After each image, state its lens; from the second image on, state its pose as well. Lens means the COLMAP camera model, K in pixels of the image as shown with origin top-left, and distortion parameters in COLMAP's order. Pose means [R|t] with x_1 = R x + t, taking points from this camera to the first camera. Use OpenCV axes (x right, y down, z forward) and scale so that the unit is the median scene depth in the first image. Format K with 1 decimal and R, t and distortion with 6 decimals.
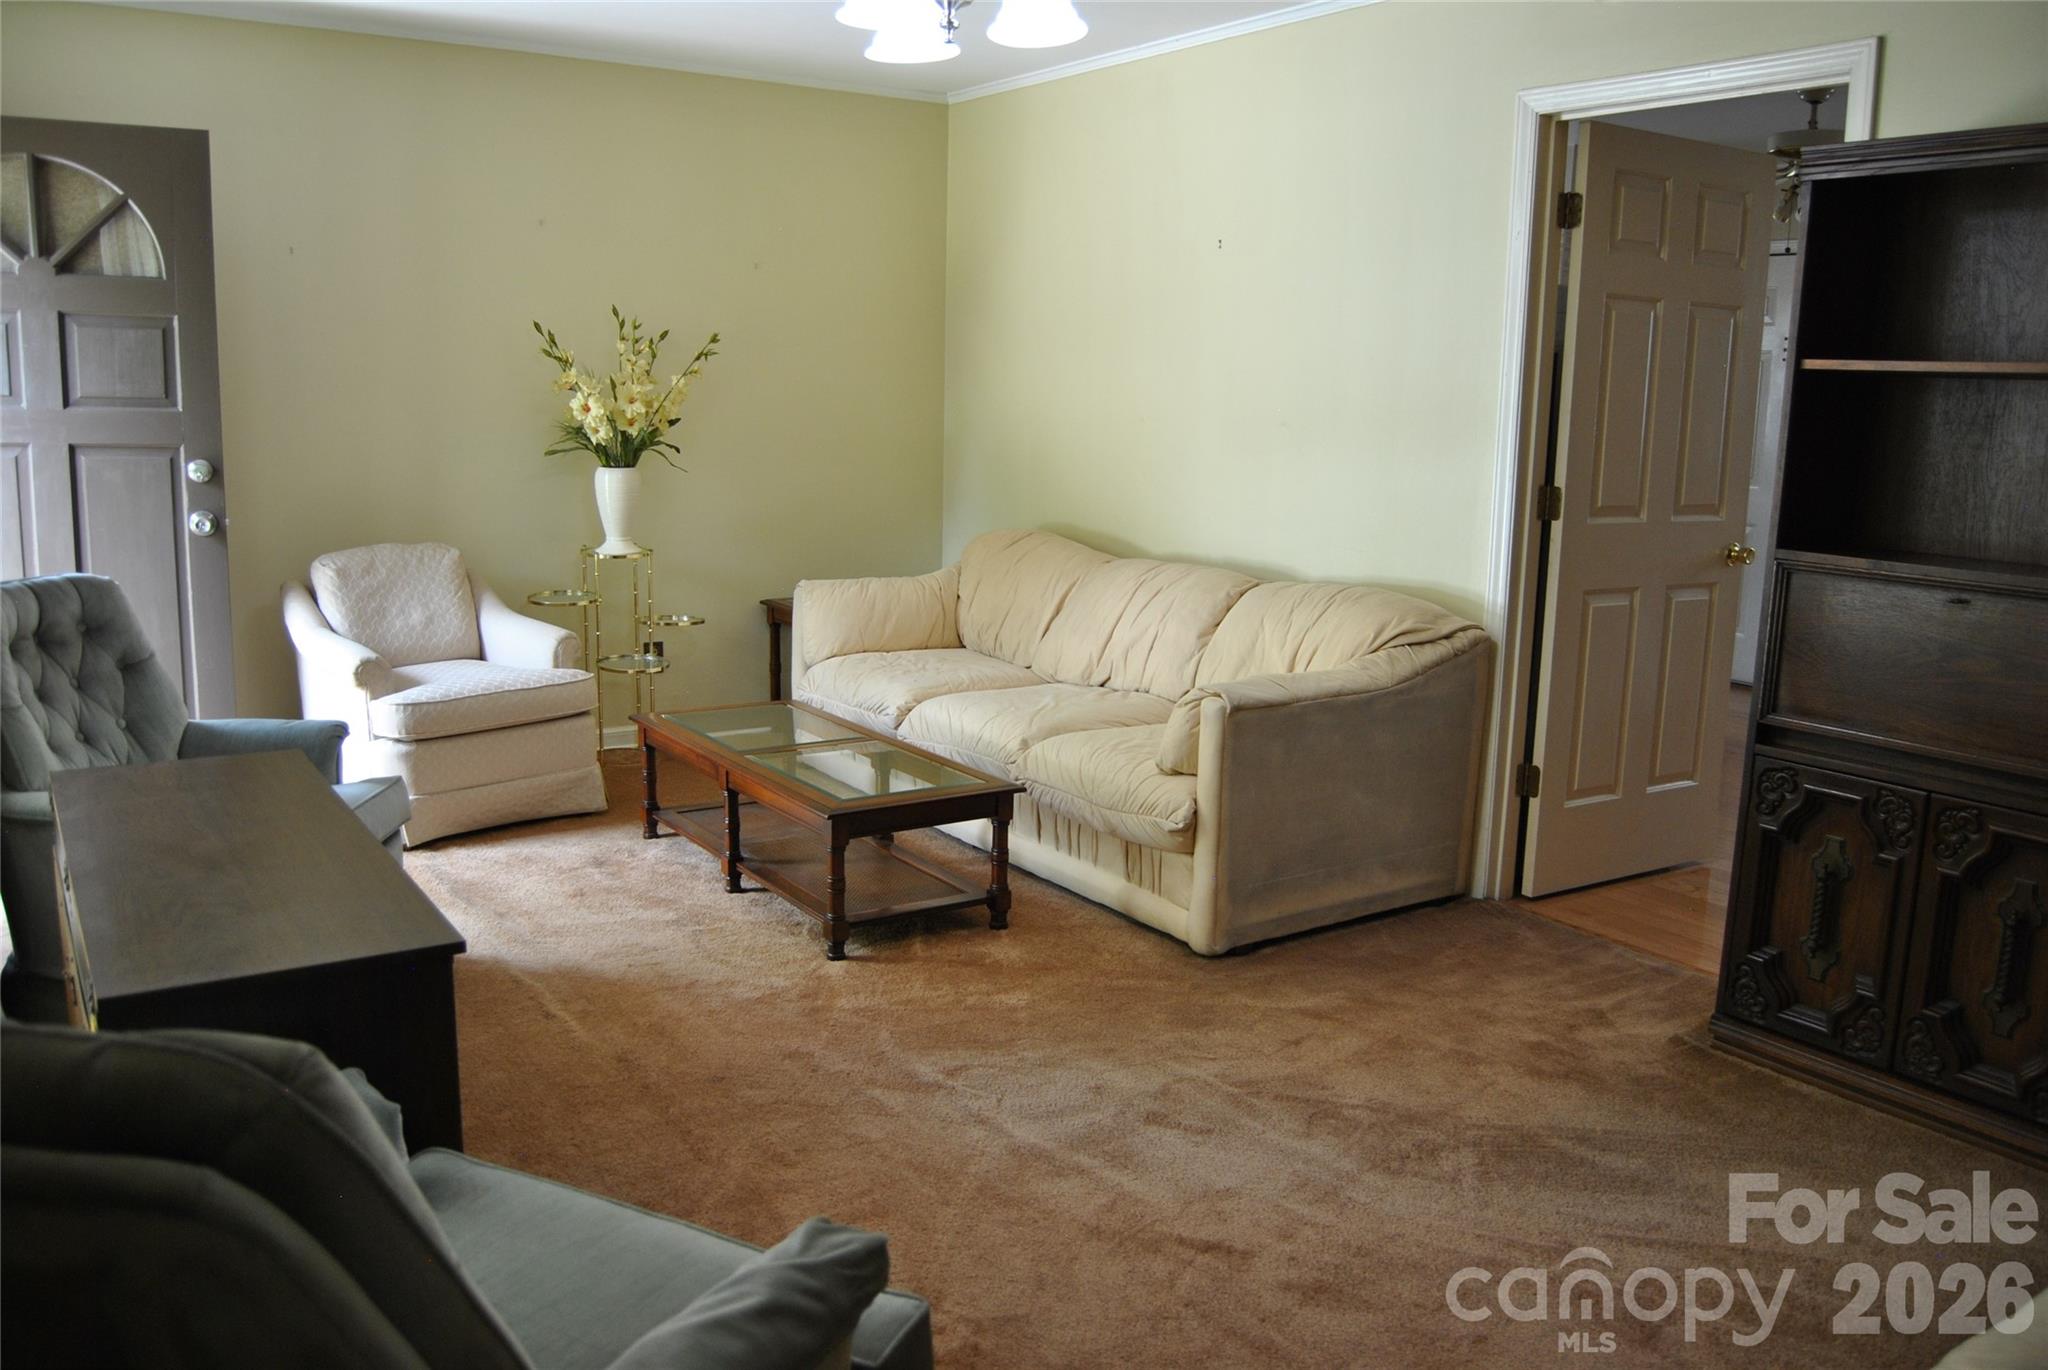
lens RADIAL K [[1605.0, 0, 1012.8], [0, 1605.0, 679.4], [0, 0, 1]] dist [-0.095209, 0.042310]
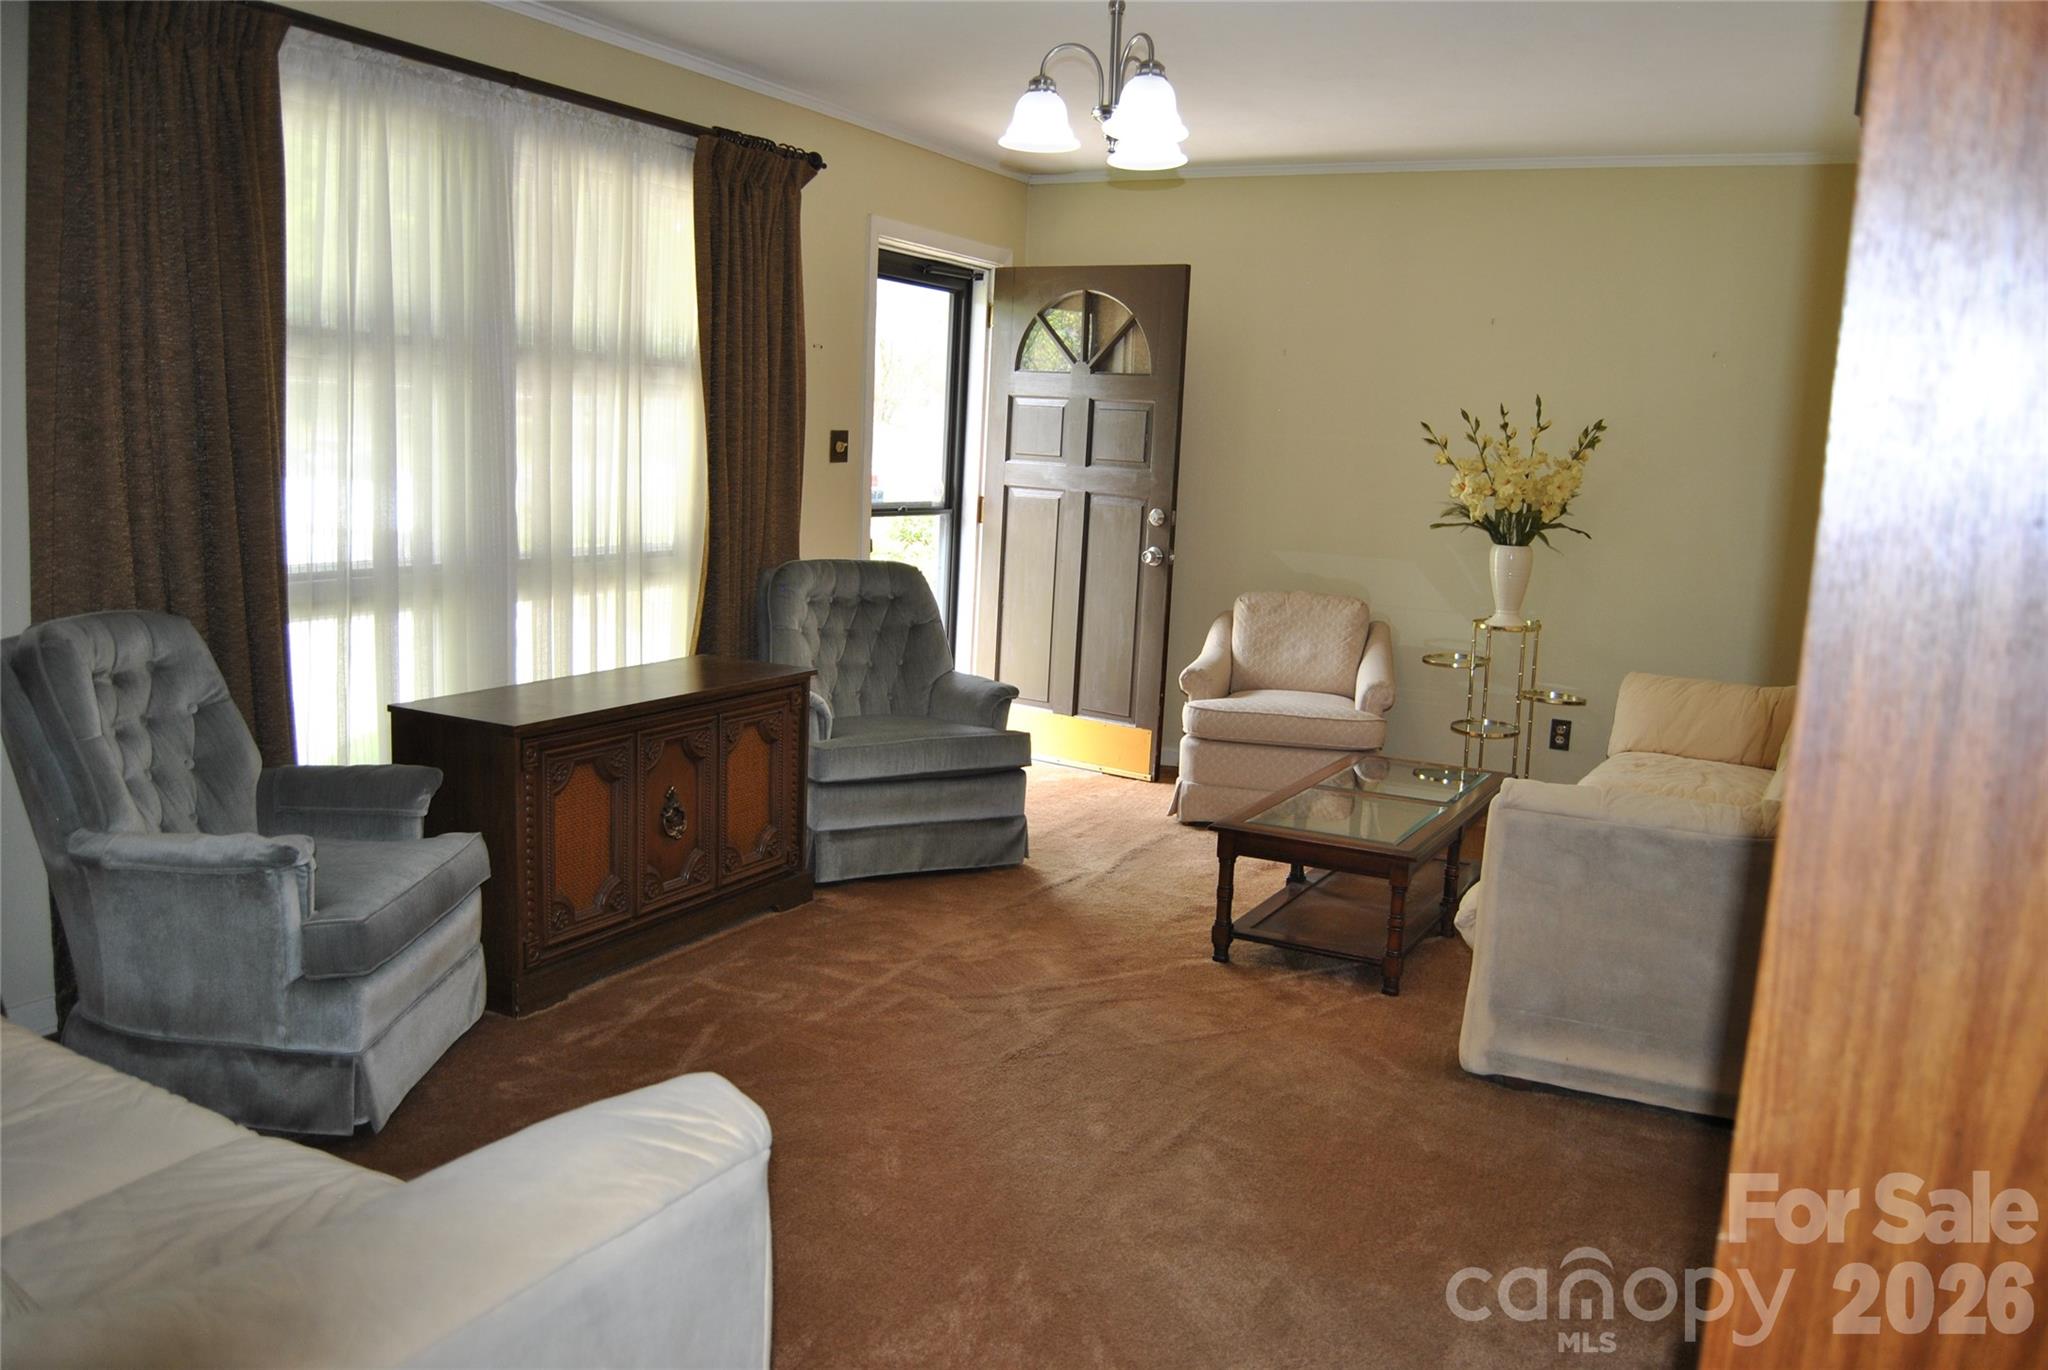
lens RADIAL K [[1605.0, 0, 1010.5], [0, 1605.0, 686.2], [0, 0, 1]] dist [-0.095209, 0.042310]
pose [[0.479533, 0.133763, -0.867269, 0.640633], [-0.189912, 0.980711, 0.046254, -0.031860], [0.856727, 0.142525, 0.495686, 0.242179]]
